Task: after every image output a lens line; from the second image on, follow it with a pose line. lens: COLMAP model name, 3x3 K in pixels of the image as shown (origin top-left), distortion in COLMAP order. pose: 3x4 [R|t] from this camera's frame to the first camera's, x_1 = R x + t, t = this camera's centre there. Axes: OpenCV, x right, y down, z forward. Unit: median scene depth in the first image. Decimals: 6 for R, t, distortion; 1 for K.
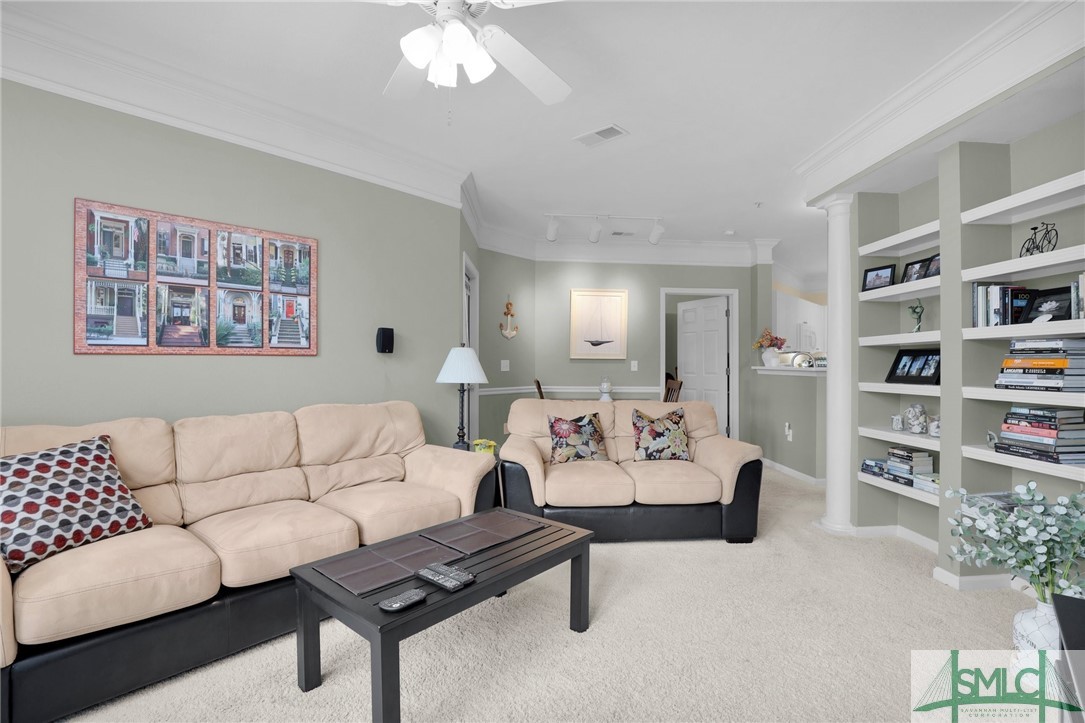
lens RADIAL K [[505.3, 0, 548.0], [0, 505.3, 361.1], [0, 0, 1]] dist [-0.016366, 0.000722]
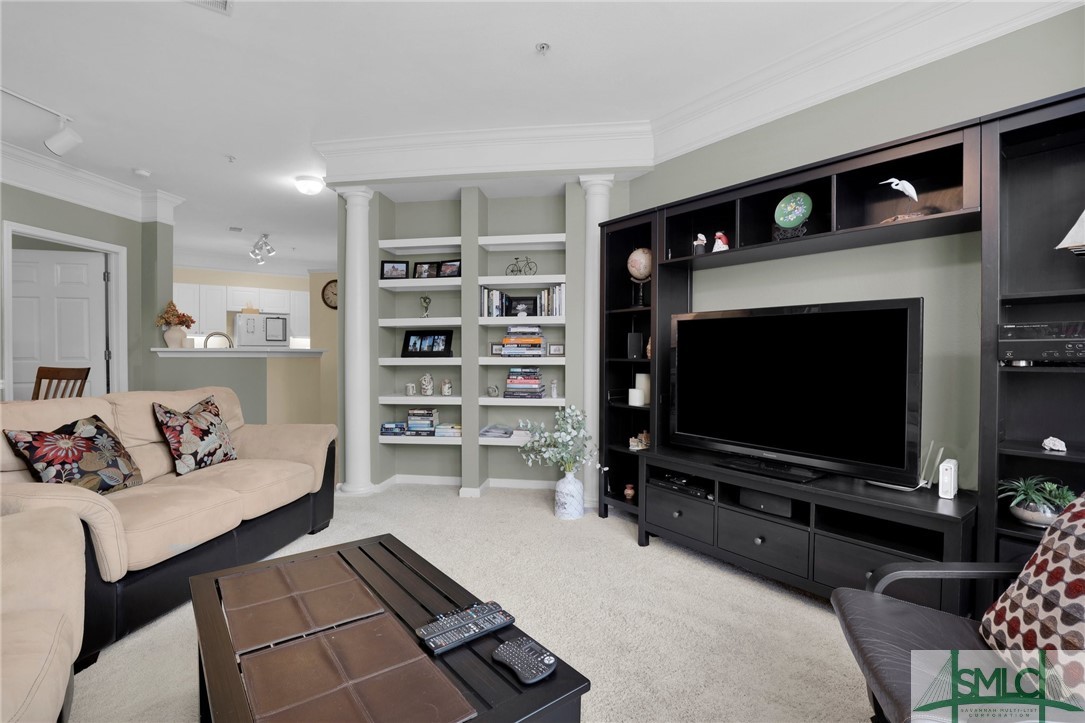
lens RADIAL K [[505.3, 0, 548.2], [0, 505.3, 358.7], [0, 0, 1]] dist [-0.016366, 0.000722]
pose [[0.198700, -0.010477, 0.980004, -0.495498], [-0.002713, 0.999933, 0.011240, 0.033929], [-0.980057, -0.004892, 0.198658, 0.445103]]
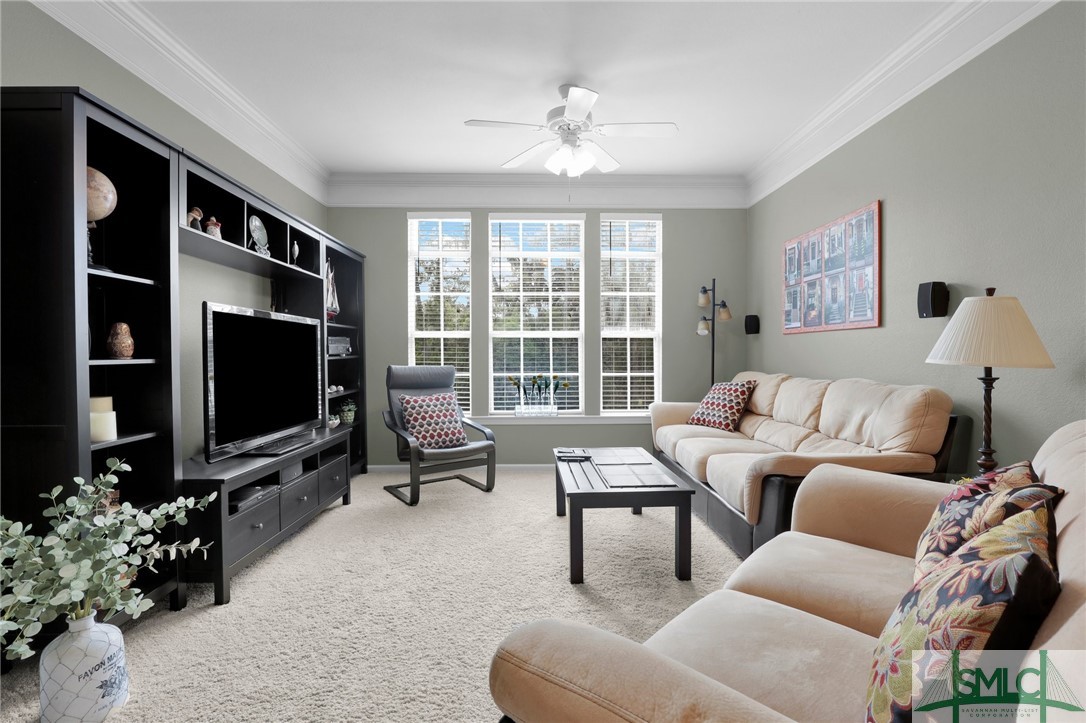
lens RADIAL K [[505.7, 0, 552.3], [0, 505.7, 360.2], [0, 0, 1]] dist [-0.016366, 0.000722]
pose [[-0.725982, 0.010387, -0.687636, 0.625143], [0.000988, 0.999901, 0.014060, 0.037610], [0.687713, 0.009528, -0.725920, 1.307993]]
